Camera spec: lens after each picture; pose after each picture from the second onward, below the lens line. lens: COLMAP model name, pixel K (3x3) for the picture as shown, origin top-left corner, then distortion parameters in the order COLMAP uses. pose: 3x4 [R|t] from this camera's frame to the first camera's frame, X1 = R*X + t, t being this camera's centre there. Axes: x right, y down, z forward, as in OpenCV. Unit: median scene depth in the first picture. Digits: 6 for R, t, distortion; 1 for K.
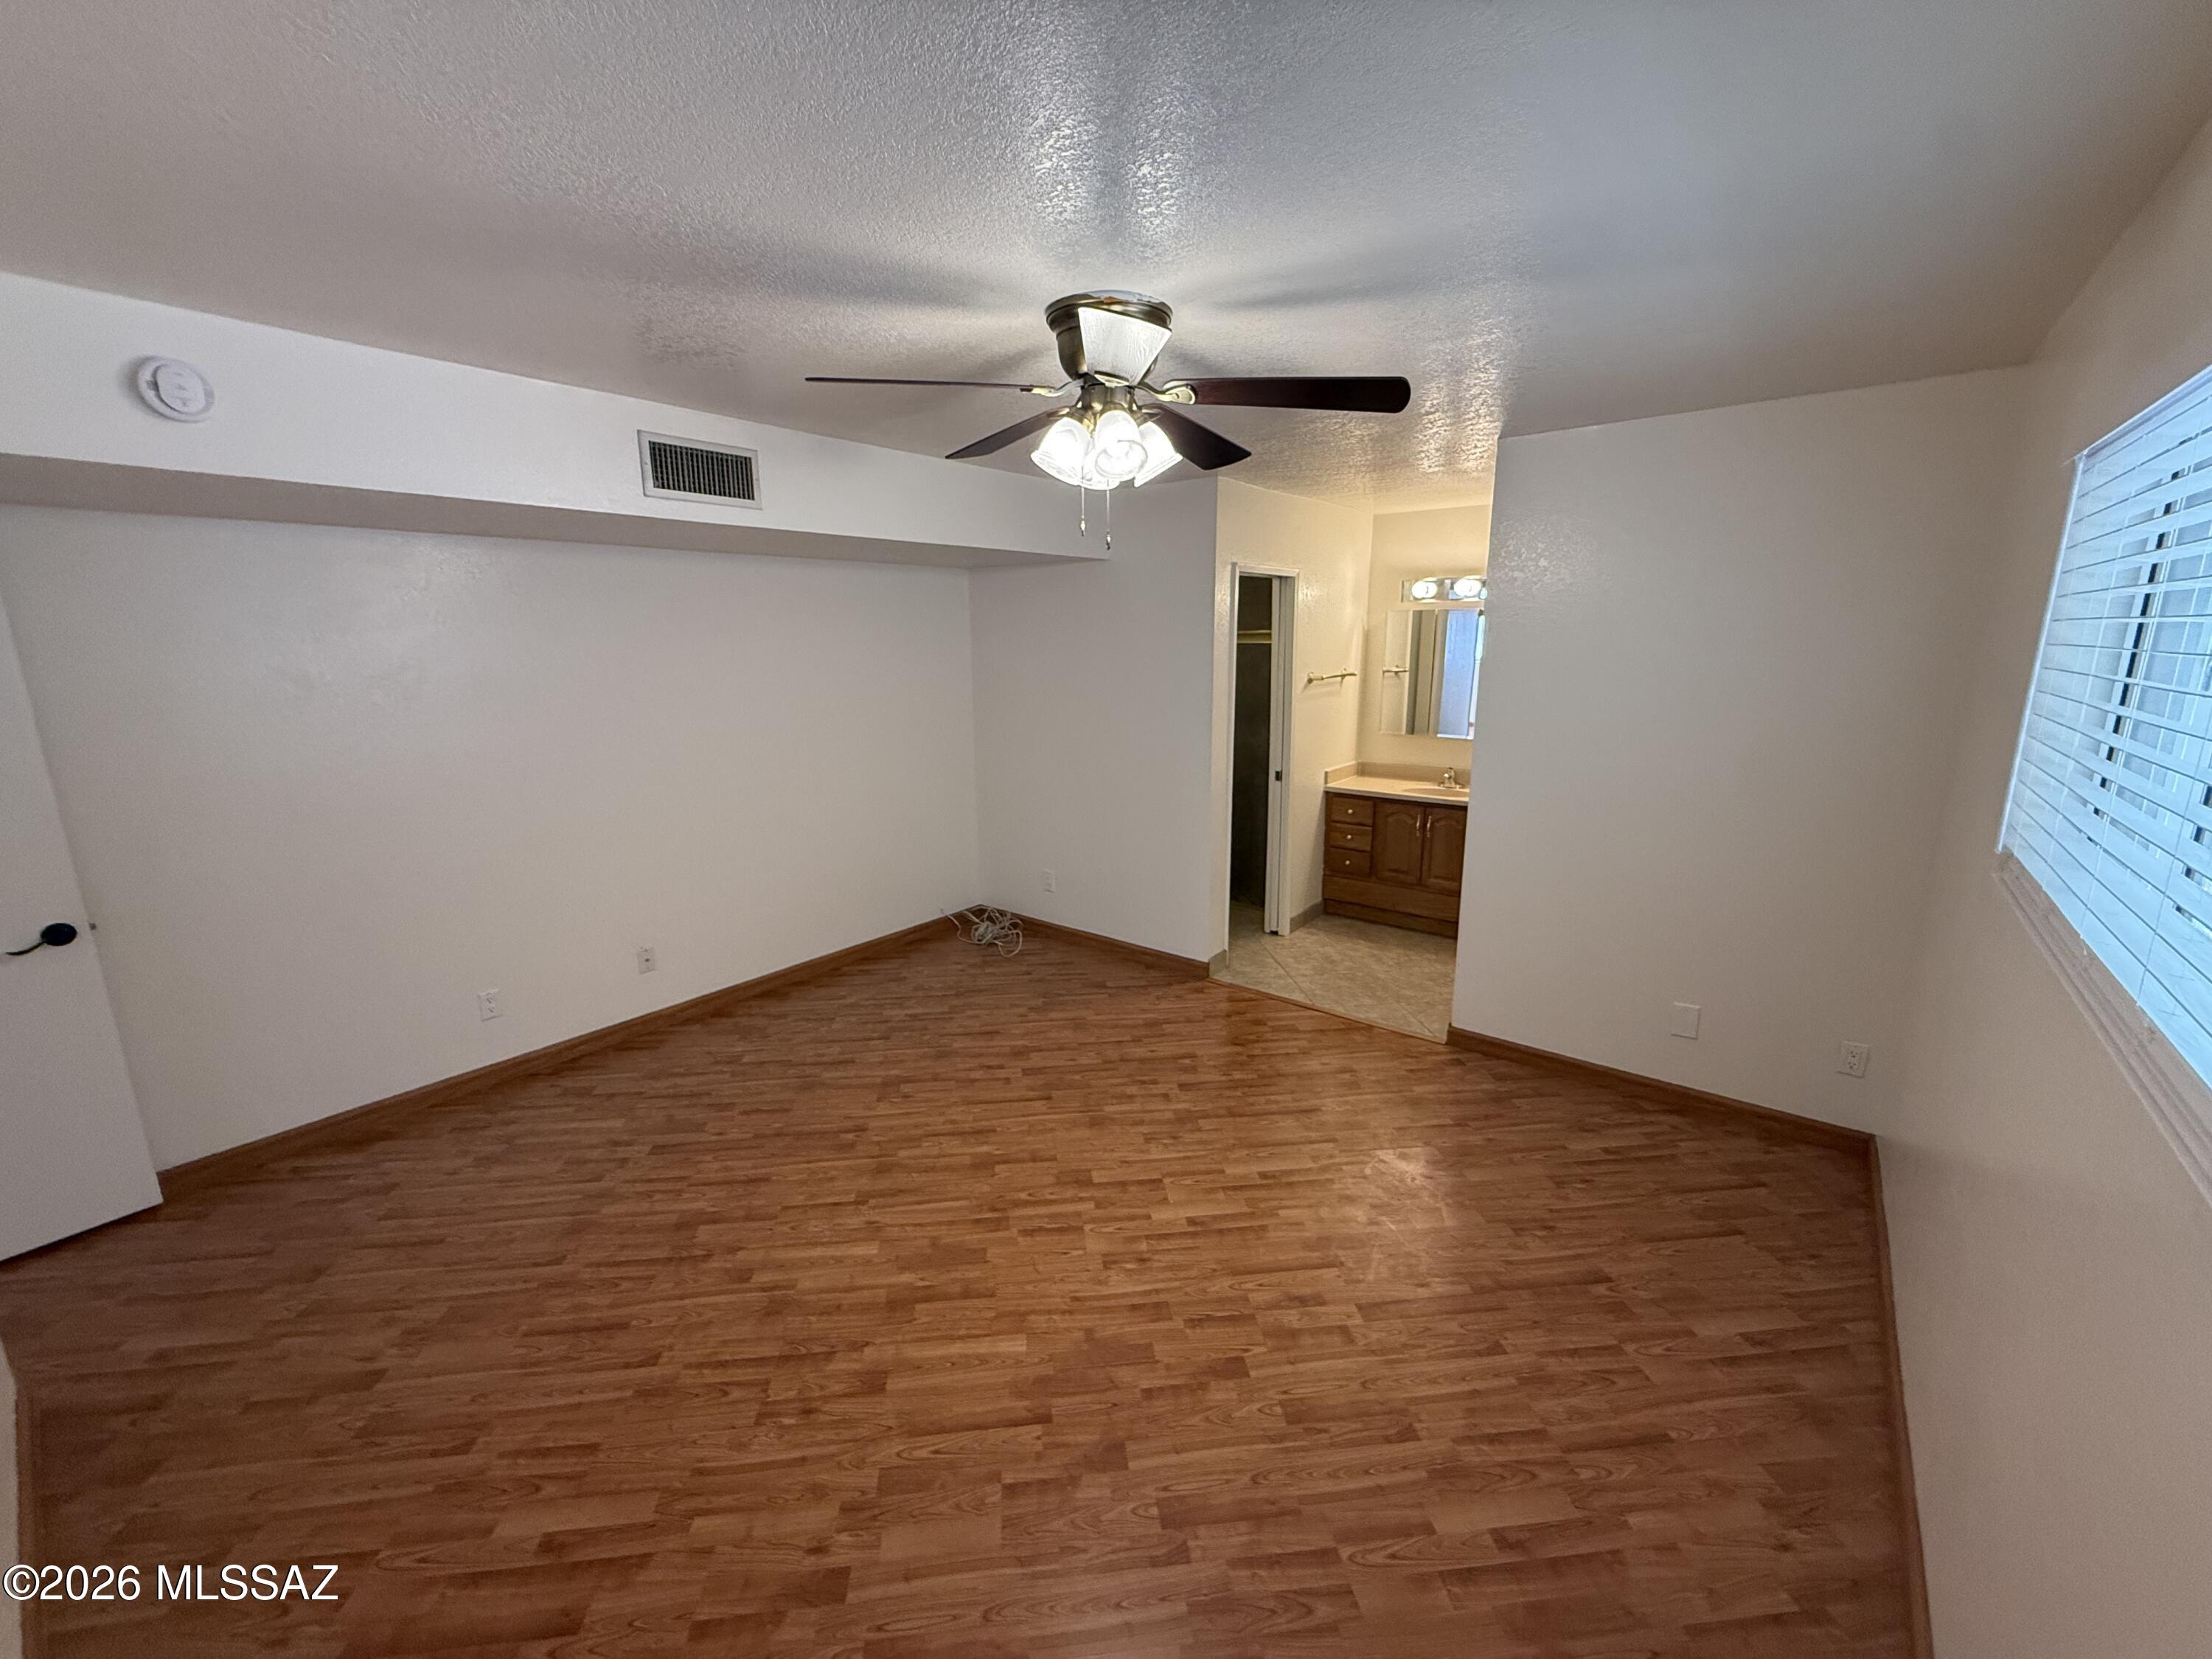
lens RADIAL K [[885.7, 0, 1094.9], [0, 885.7, 826.0], [0, 0, 1]] dist [-0.000217, -0.000101]
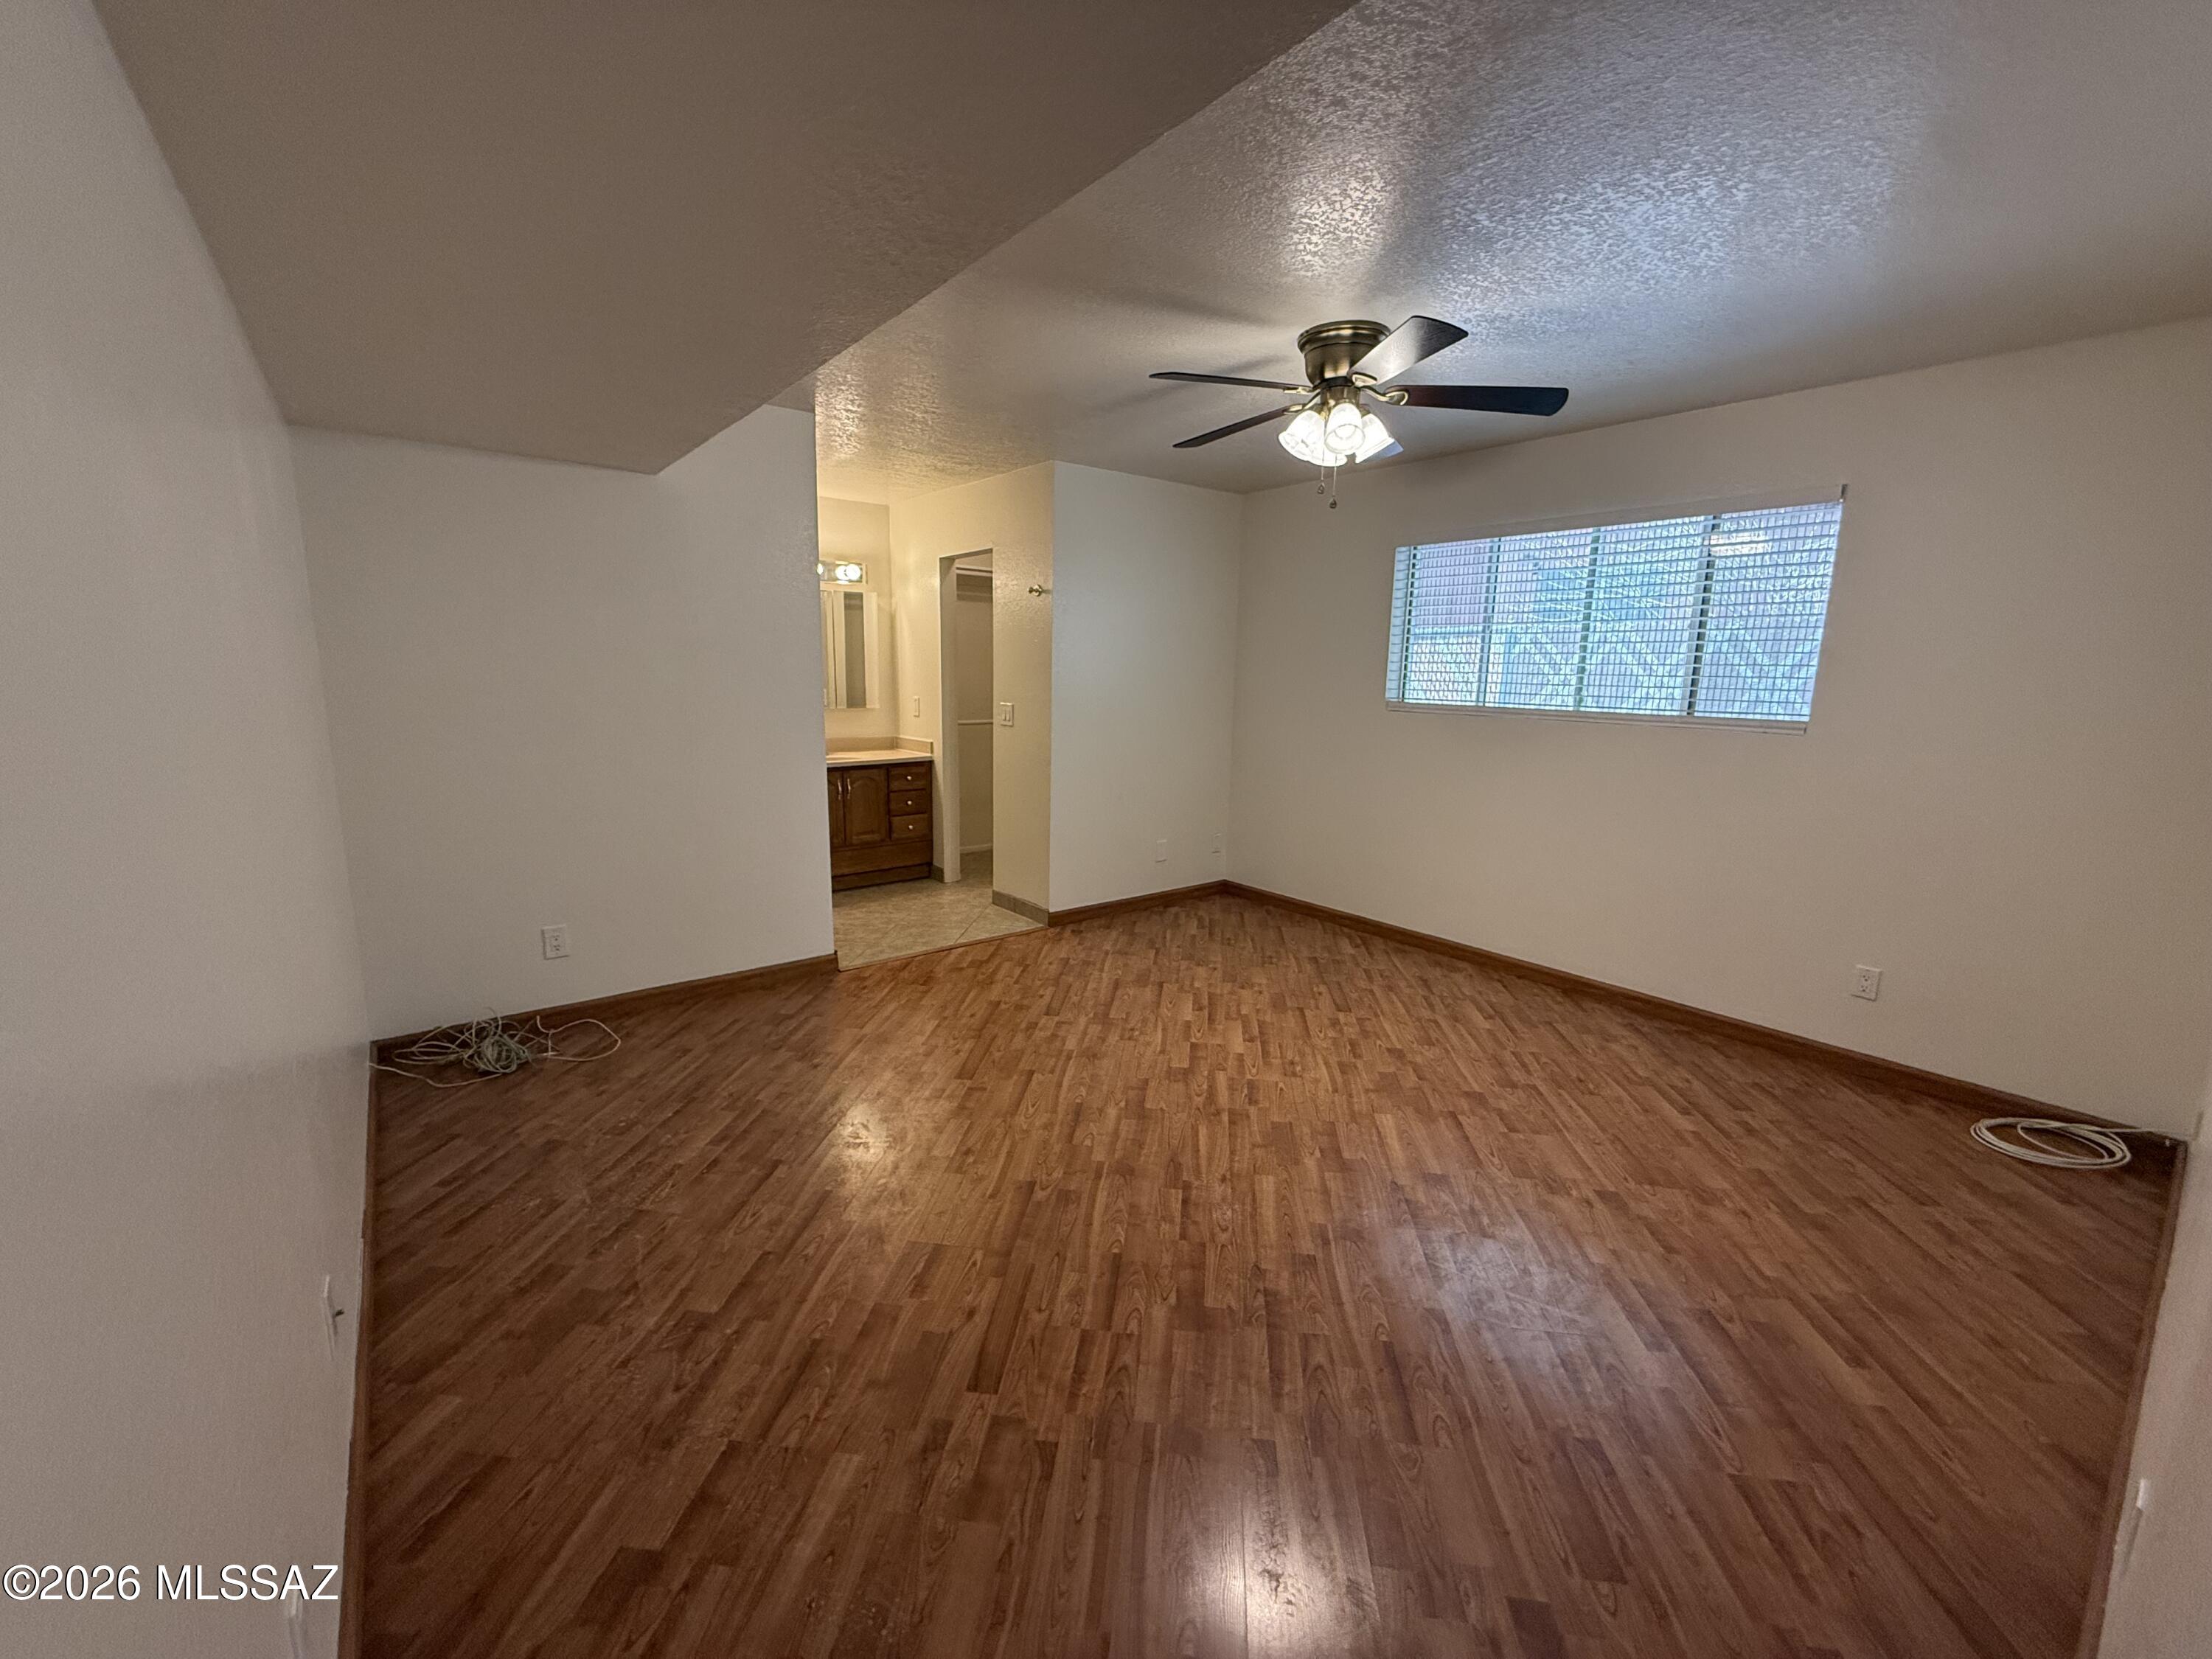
lens RADIAL K [[885.7, 0, 1094.9], [0, 885.7, 826.0], [0, 0, 1]] dist [-0.000217, -0.000101]
pose [[0.225956, -0.160804, 0.960774, -1.123861], [0.184295, 0.975527, 0.119930, -0.055276], [-0.956545, 0.149967, 0.250062, 0.838880]]
